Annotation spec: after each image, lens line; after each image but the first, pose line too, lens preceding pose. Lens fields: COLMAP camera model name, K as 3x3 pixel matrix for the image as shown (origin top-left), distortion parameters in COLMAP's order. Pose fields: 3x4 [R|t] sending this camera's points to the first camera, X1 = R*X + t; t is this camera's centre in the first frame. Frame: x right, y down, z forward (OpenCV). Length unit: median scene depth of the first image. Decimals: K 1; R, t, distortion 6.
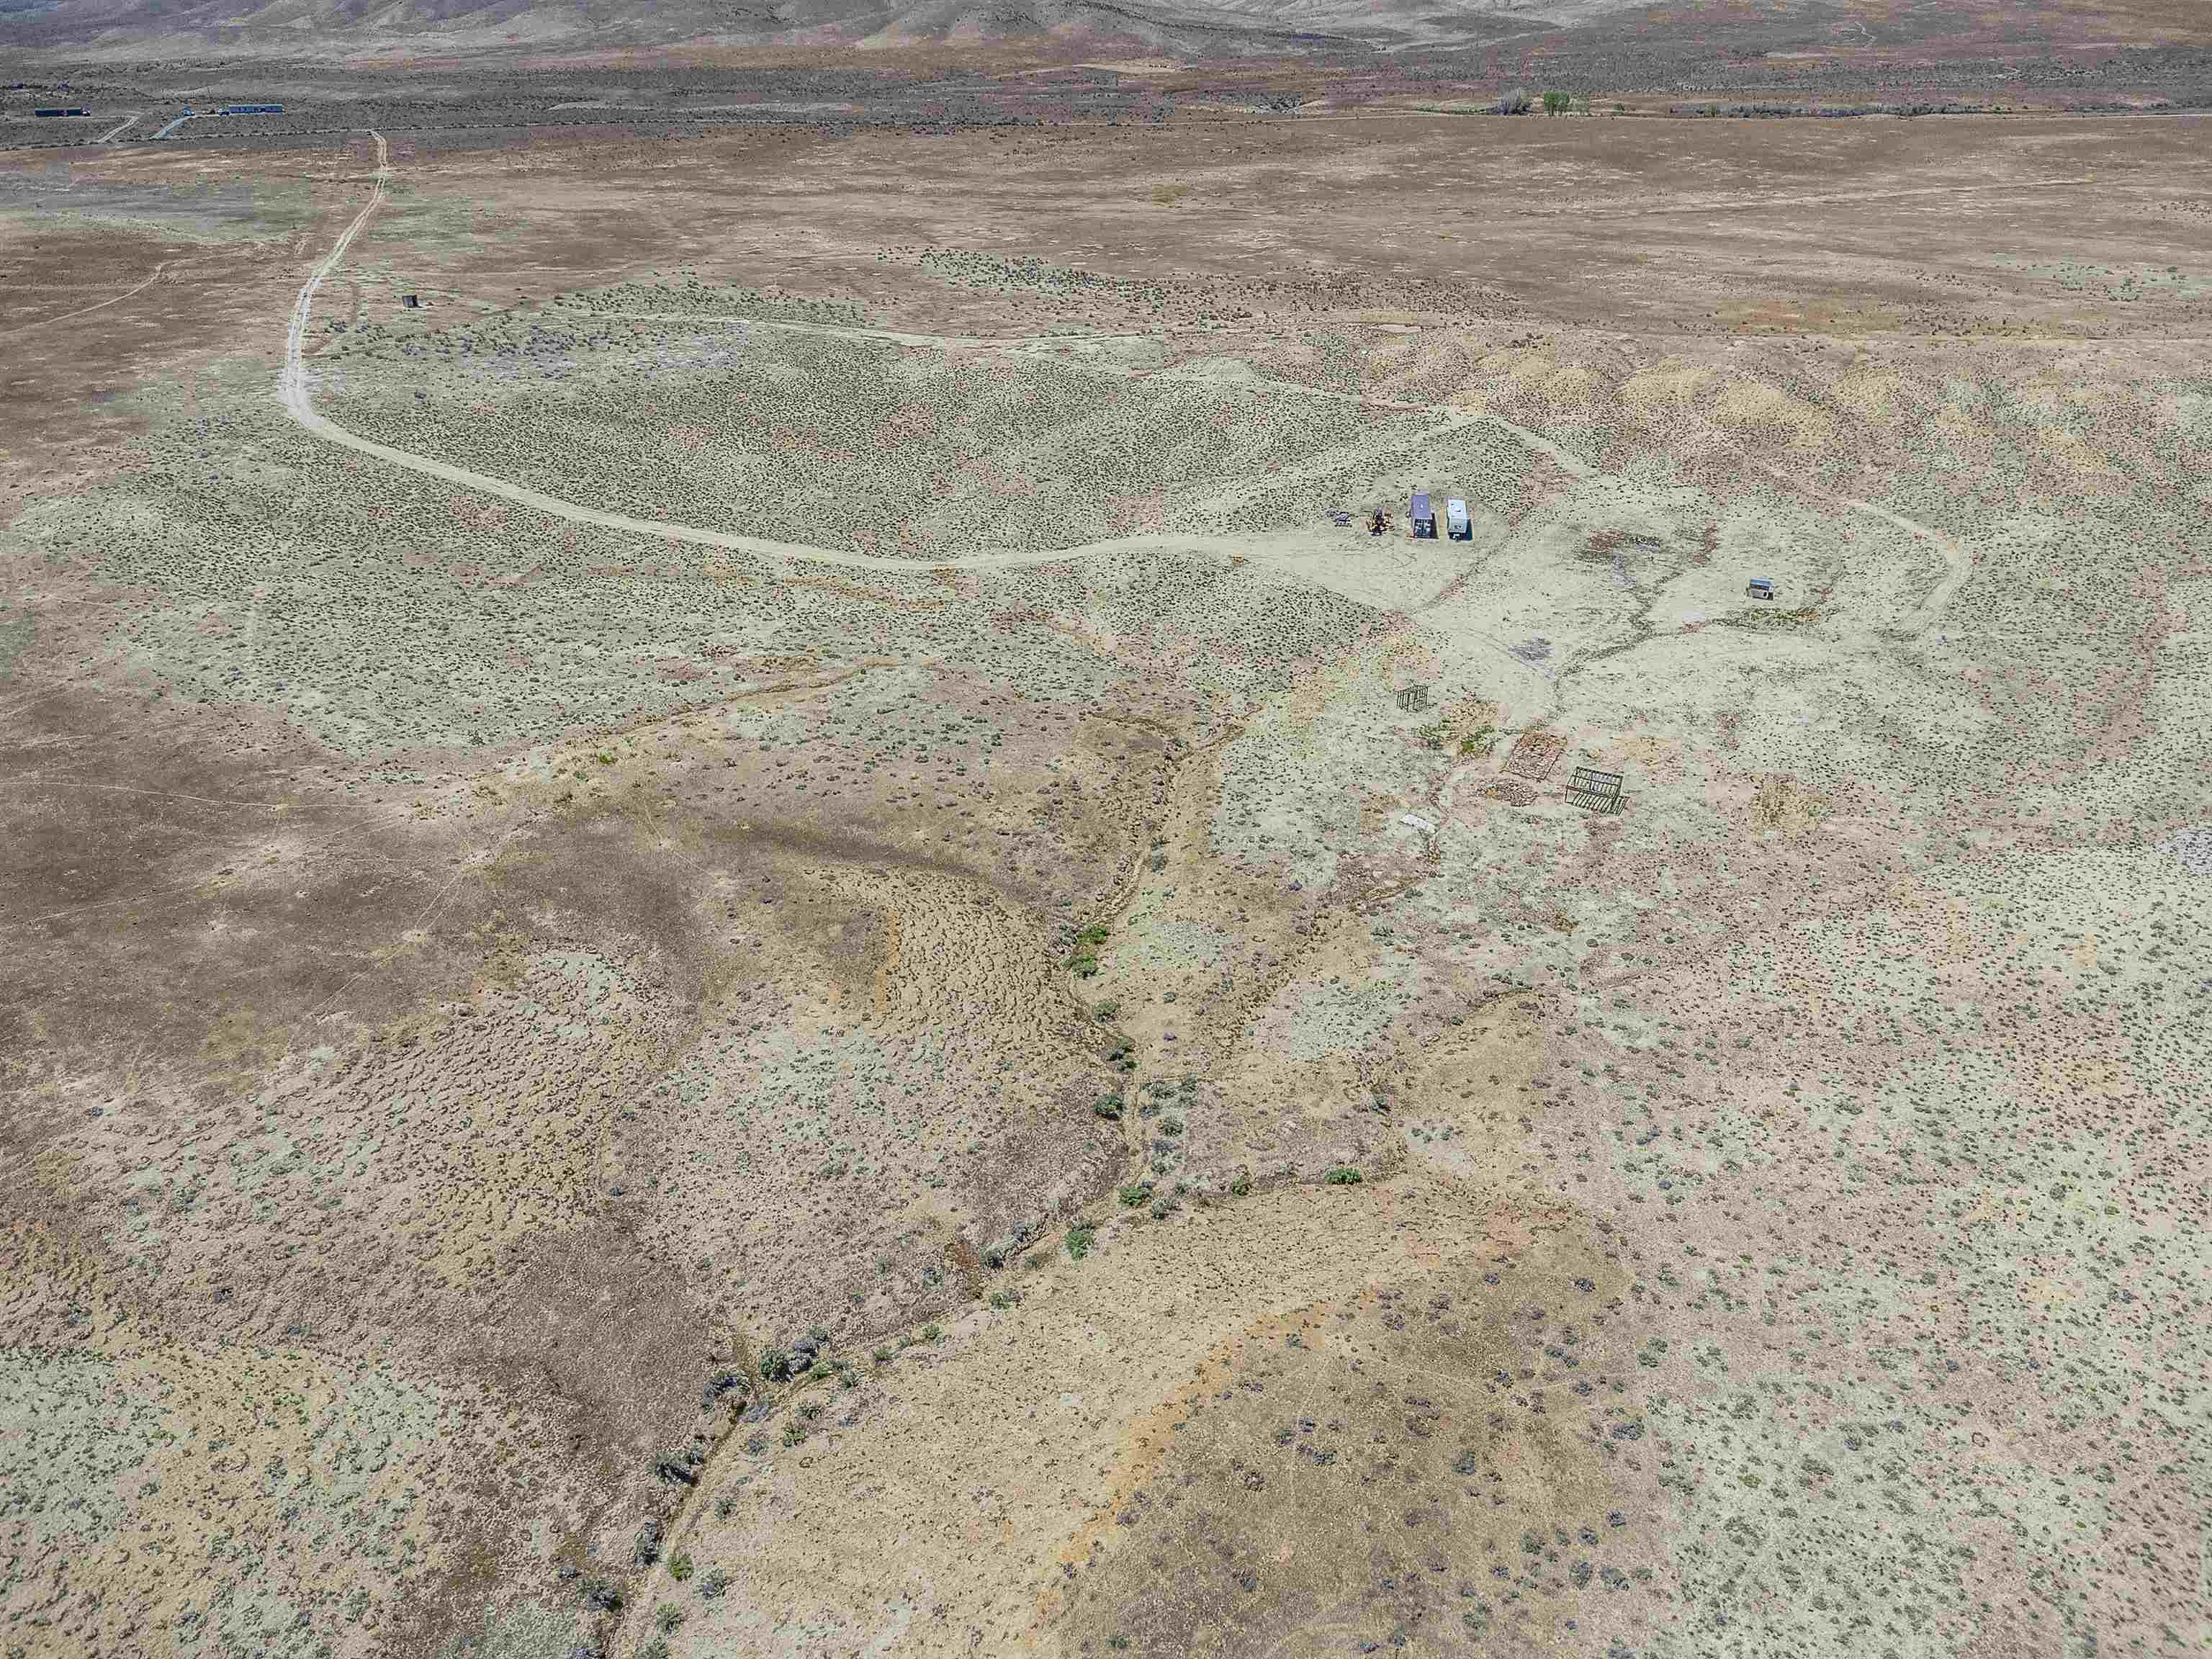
lens RADIAL K [[1584.3, 0, 1113.7], [0, 1584.3, 823.0], [0, 0, 1]] dist [0.026039, -0.015049]
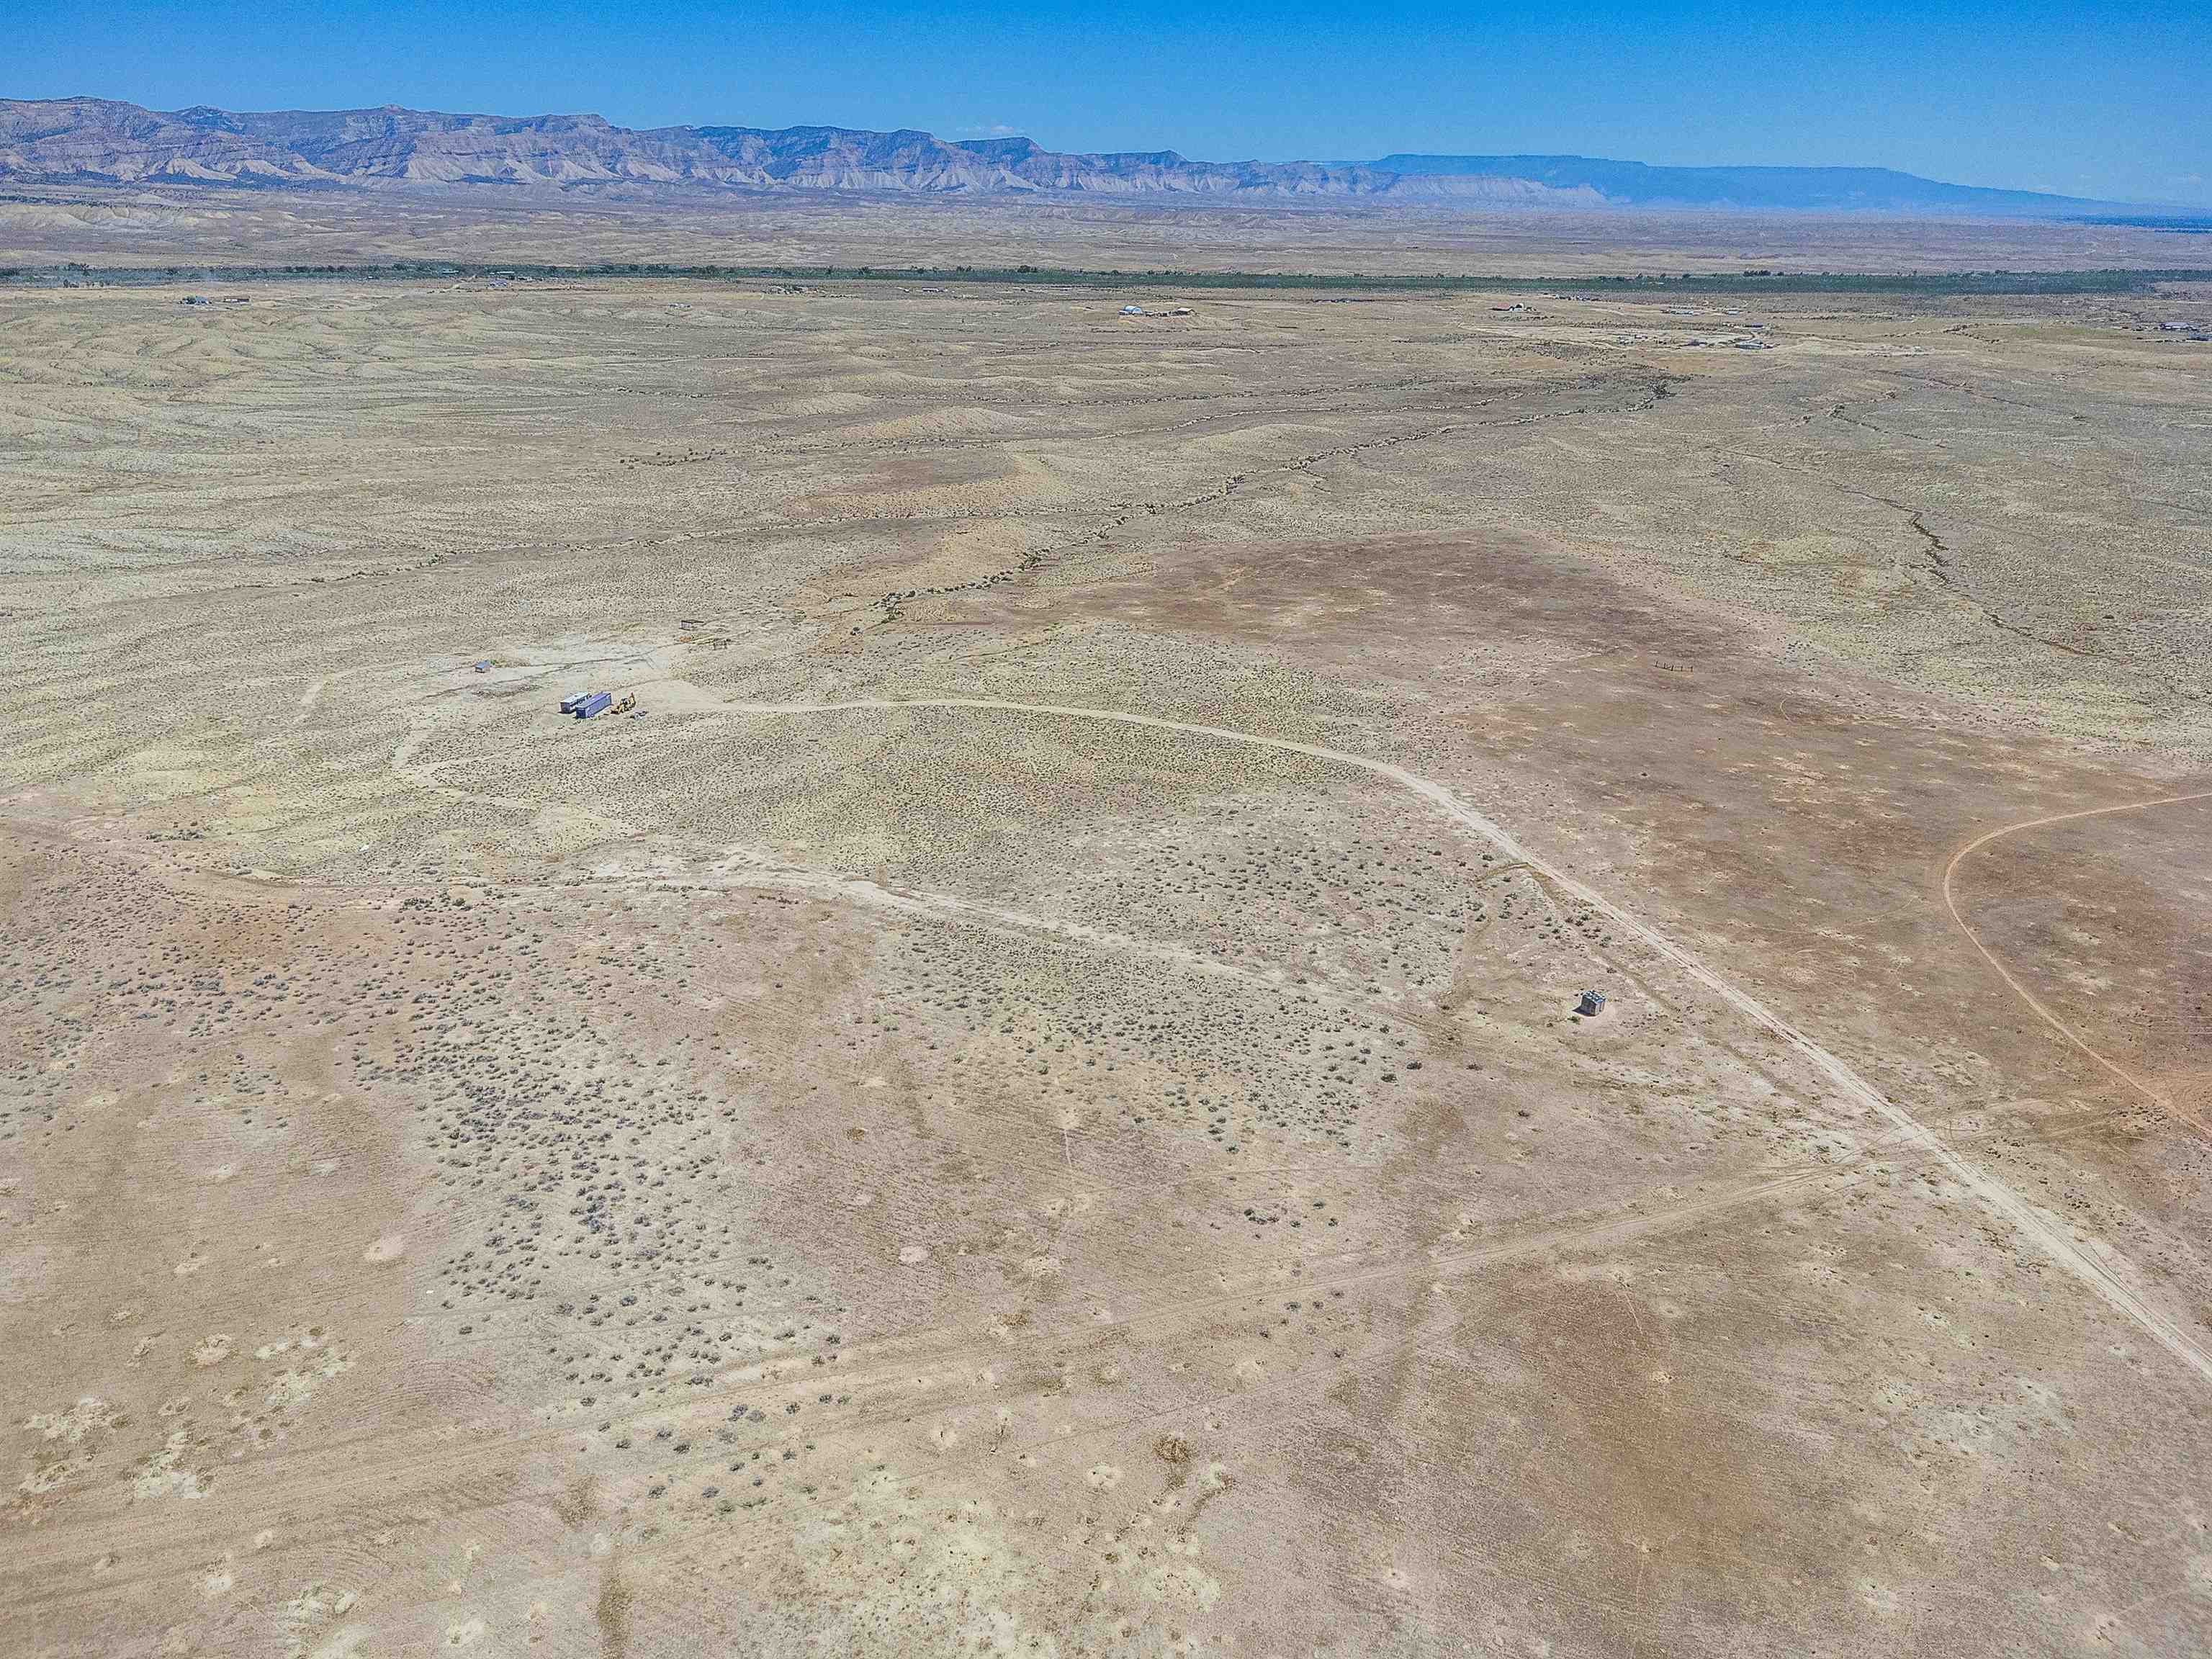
lens RADIAL K [[1584.3, 0, 1107.7], [0, 1584.3, 834.7], [0, 0, 1]] dist [0.026039, -0.015049]
pose [[-0.997192, -0.042446, 0.061691, -0.564941], [0.020790, 0.634514, 0.772632, -1.780976], [-0.071939, 0.771745, -0.631850, 2.774461]]
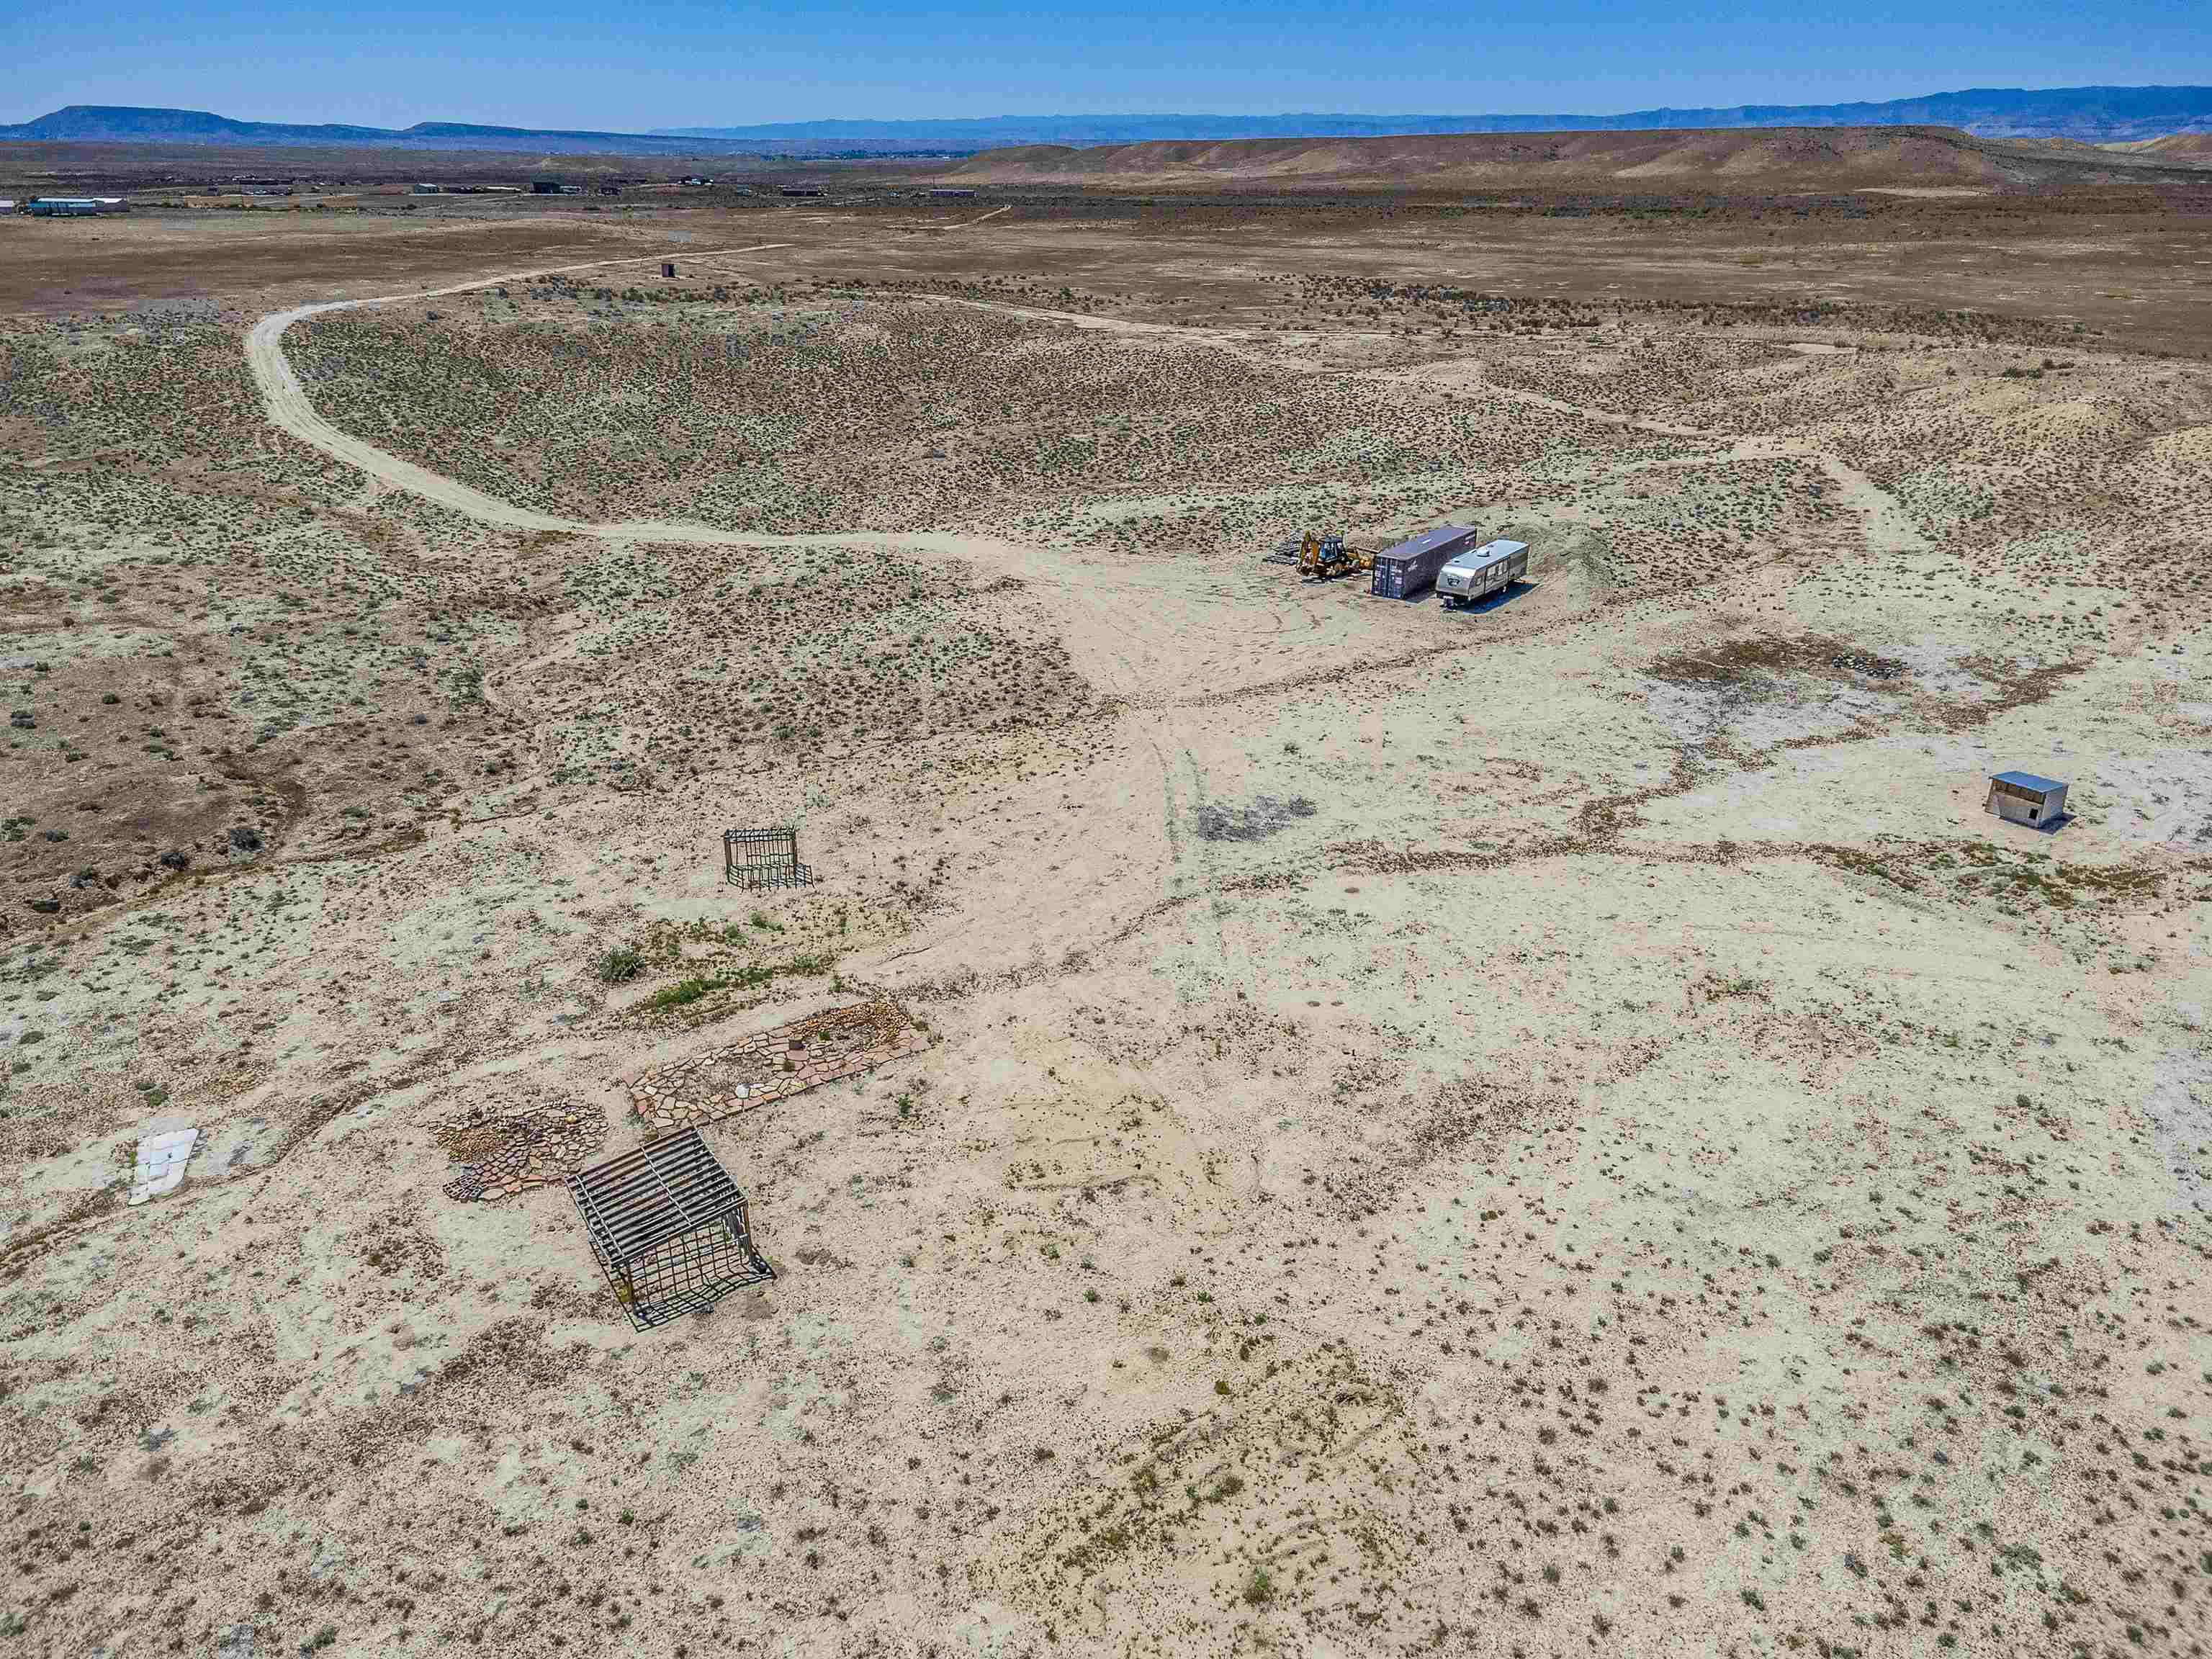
lens RADIAL K [[1584.3, 0, 1113.3], [0, 1584.3, 823.3], [0, 0, 1]] dist [0.026039, -0.015049]
pose [[0.877957, 0.189158, -0.439785, 0.461302], [-0.230342, 0.972217, -0.041676, -0.093716], [0.419683, 0.137891, 0.897136, 0.700755]]
